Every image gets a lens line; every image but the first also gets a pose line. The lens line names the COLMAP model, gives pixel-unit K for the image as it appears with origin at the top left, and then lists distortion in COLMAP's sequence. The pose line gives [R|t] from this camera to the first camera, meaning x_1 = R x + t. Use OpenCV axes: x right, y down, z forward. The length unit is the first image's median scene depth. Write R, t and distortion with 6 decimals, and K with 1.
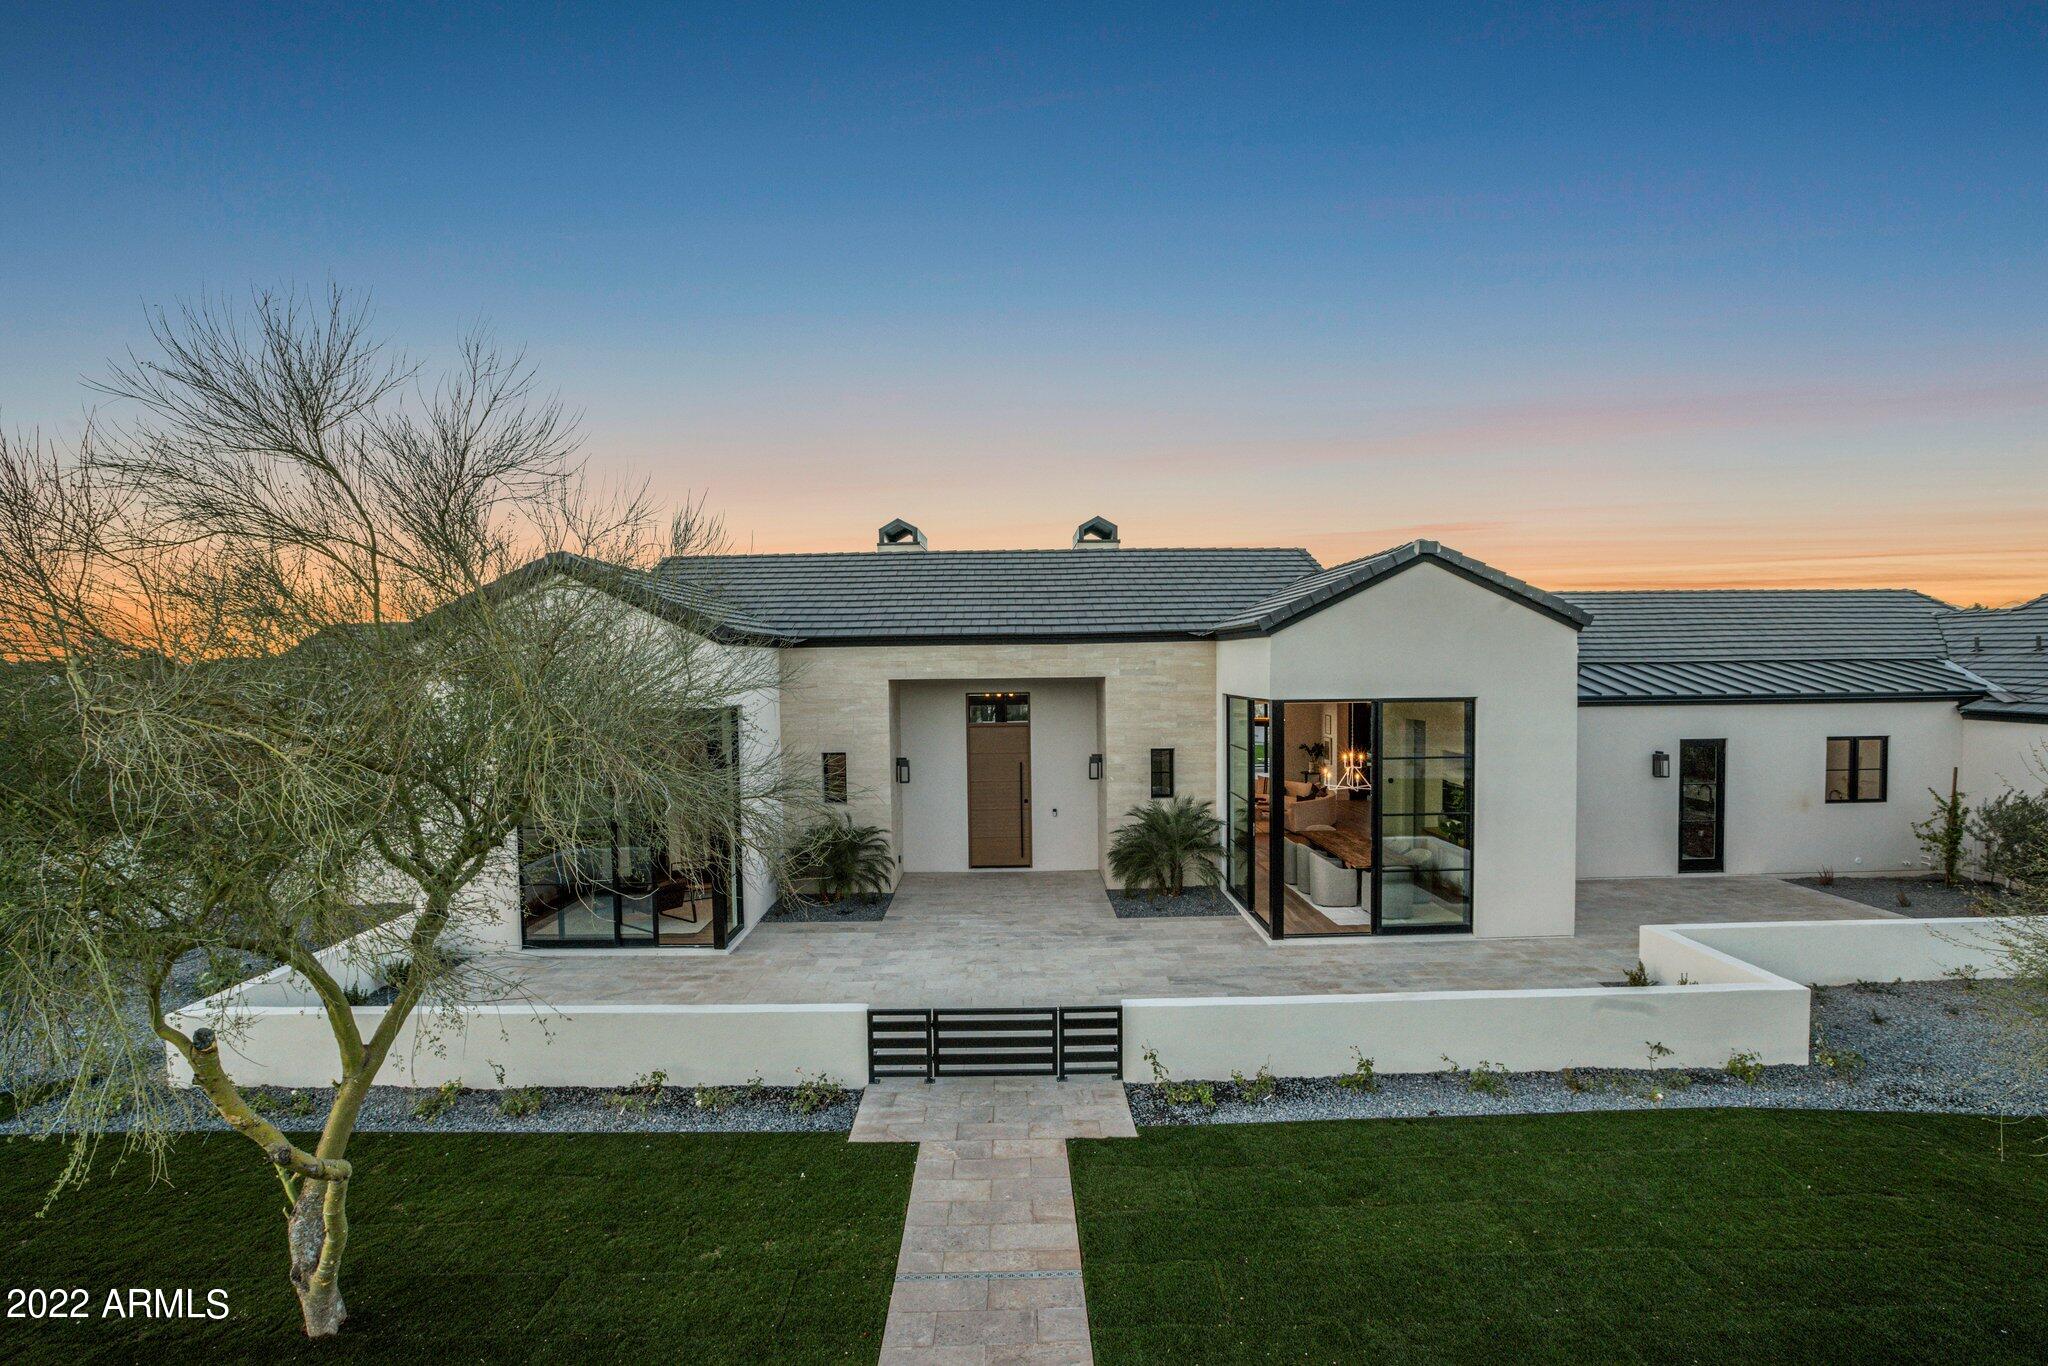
lens RADIAL K [[939.6, 0, 1028.7], [0, 939.6, 686.4], [0, 0, 1]] dist [-0.051545, 0.015869]
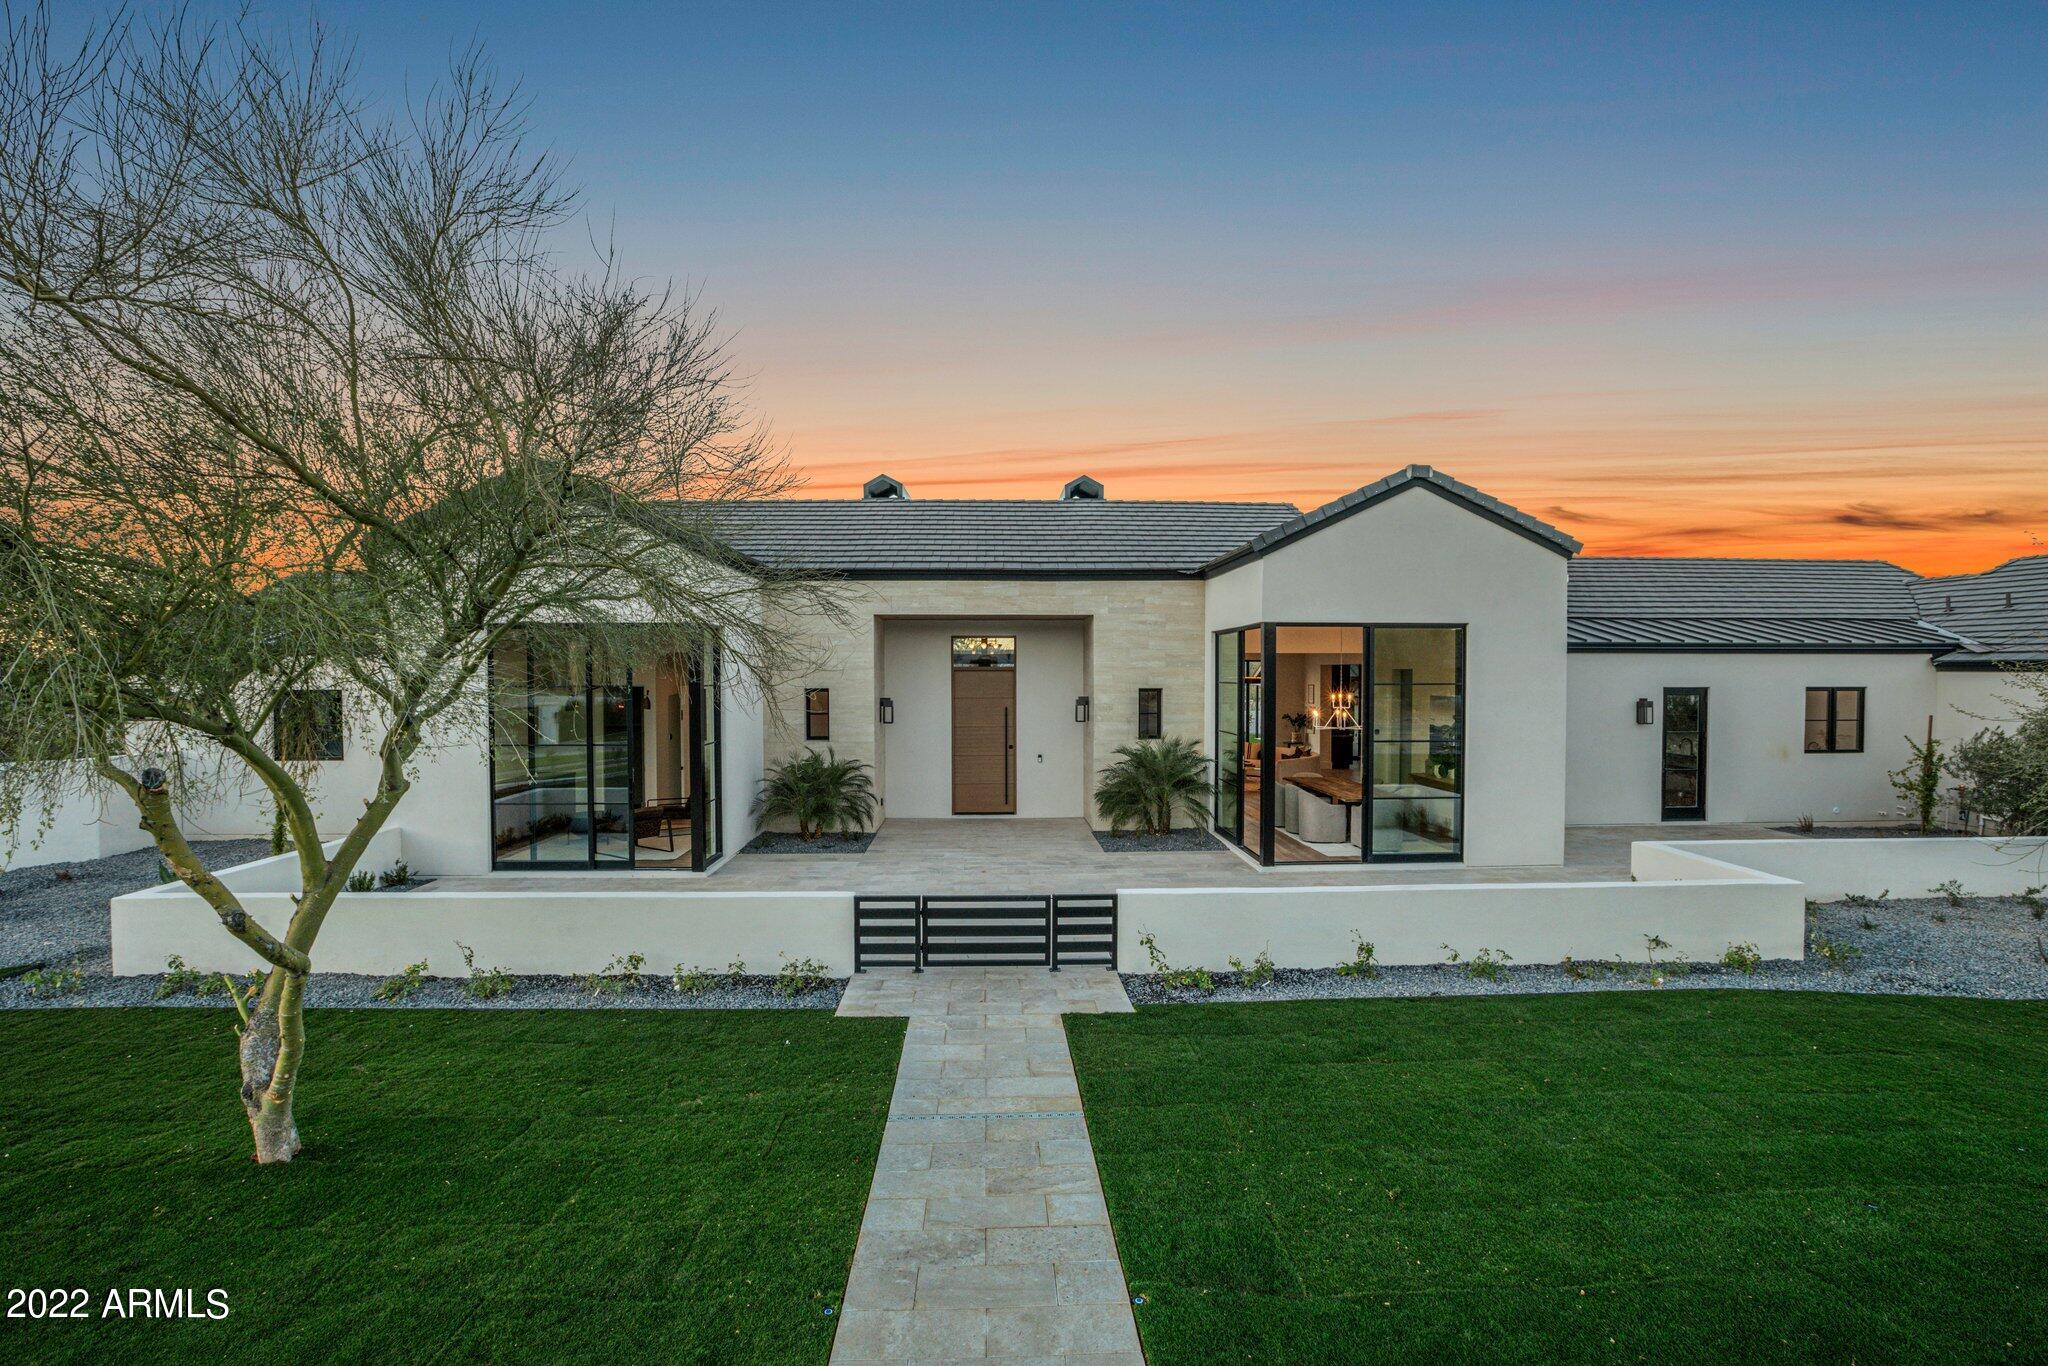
lens RADIAL K [[939.6, 0, 1031.0], [0, 939.6, 690.3], [0, 0, 1]] dist [-0.051545, 0.015869]
pose [[0.999564, 0.010891, 0.027442, -0.015291], [-0.010656, 0.999905, -0.008699, 0.112576], [-0.027534, 0.008403, 0.999586, 0.018664]]
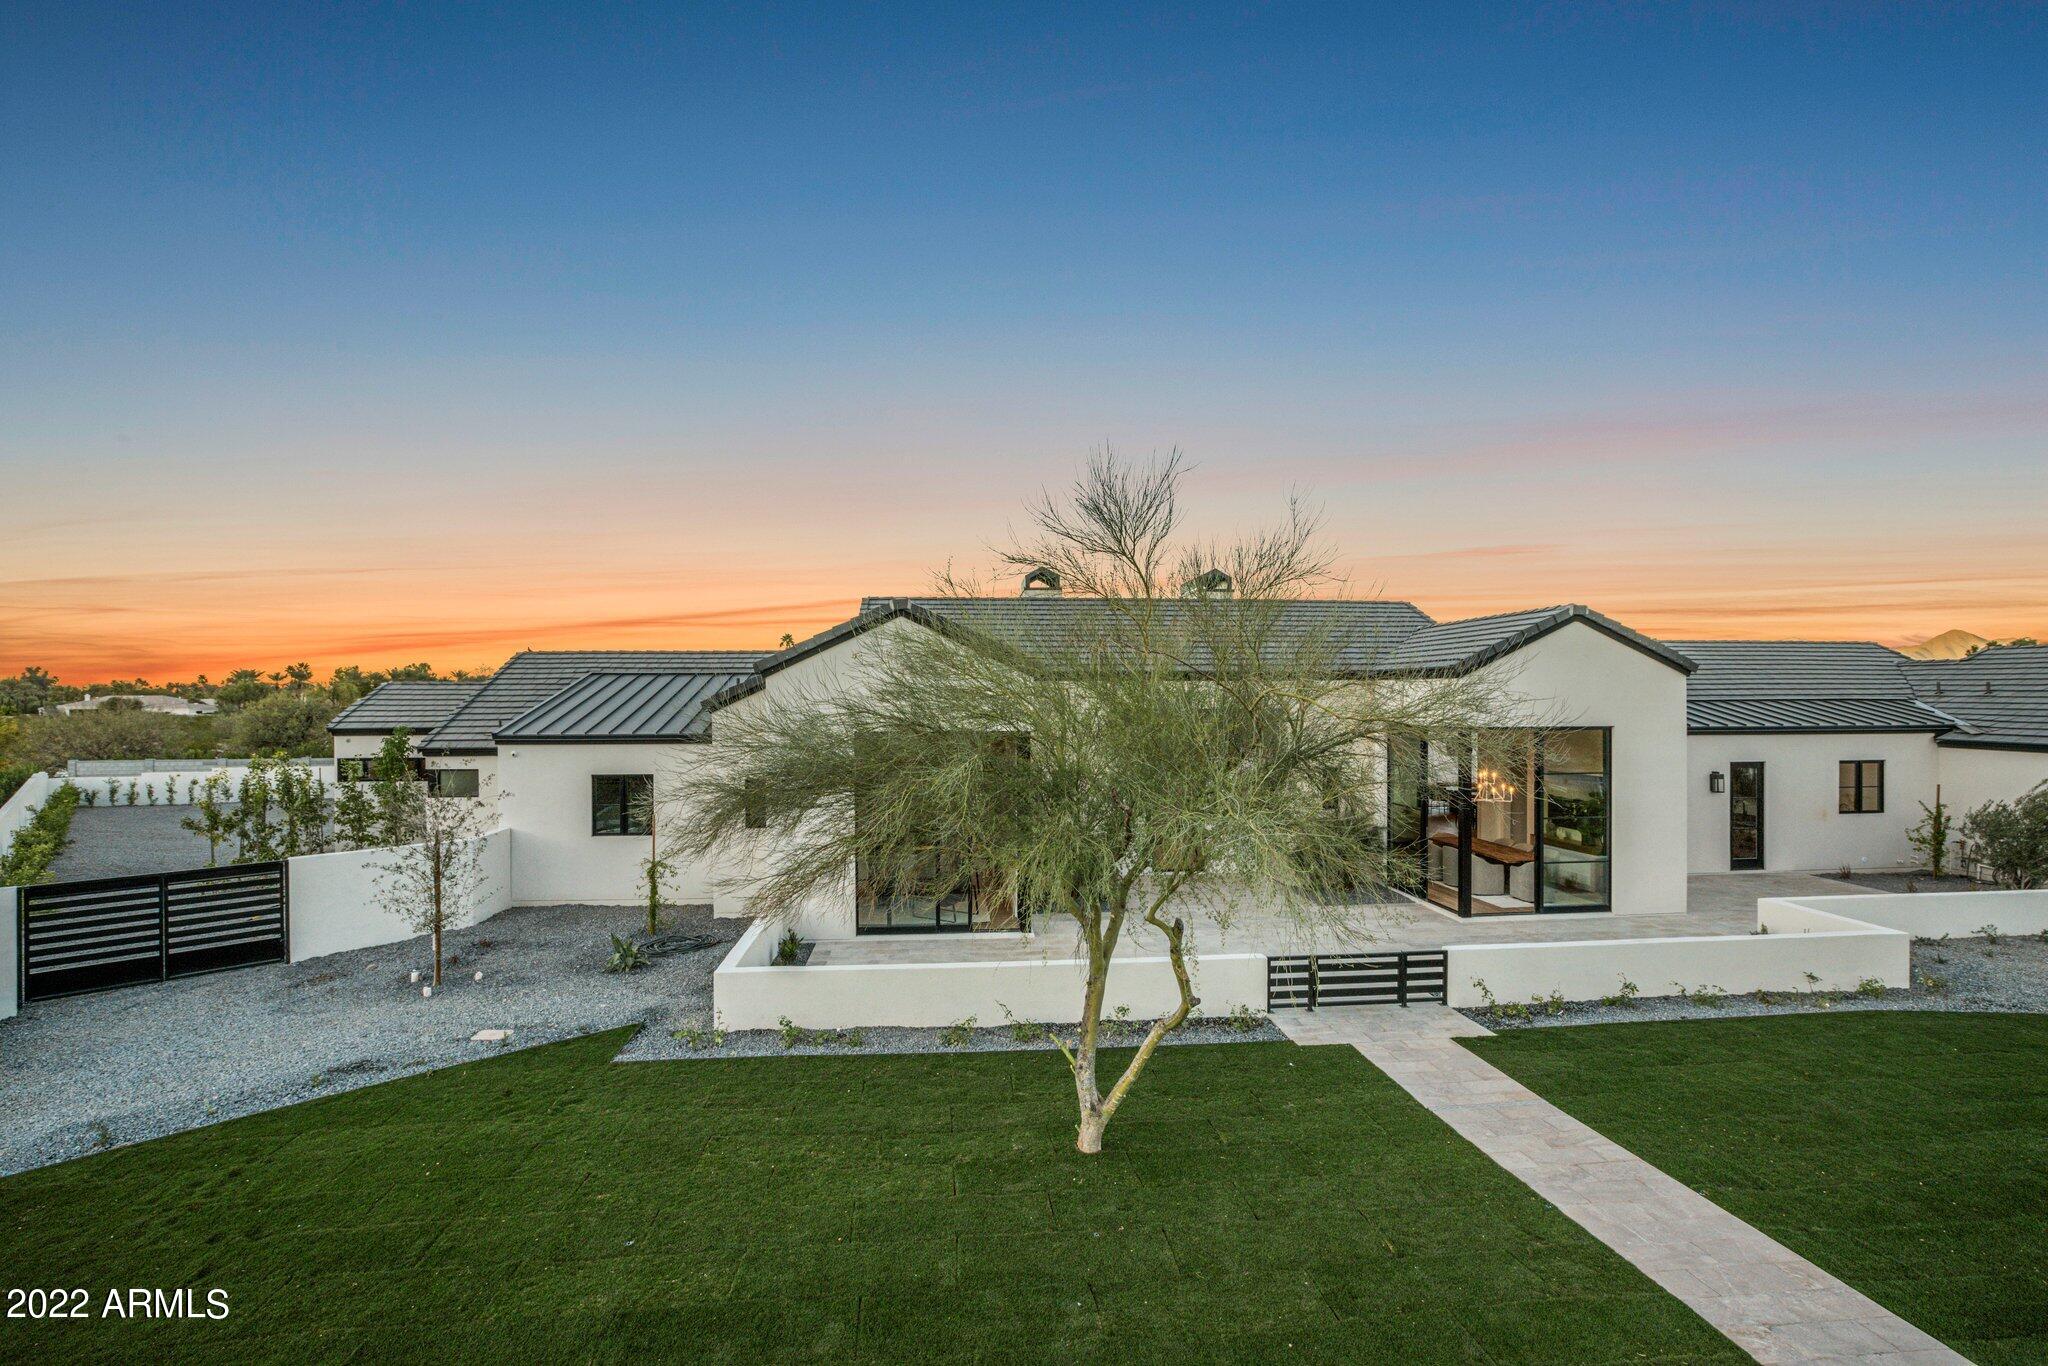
lens RADIAL K [[939.6, 0, 1020.3], [0, 939.6, 686.5], [0, 0, 1]] dist [-0.051545, 0.015869]
pose [[0.997230, 0.010697, 0.073611, -0.503250], [-0.008138, 0.999355, -0.034974, 0.008764], [-0.073938, 0.034278, 0.996674, -0.250823]]
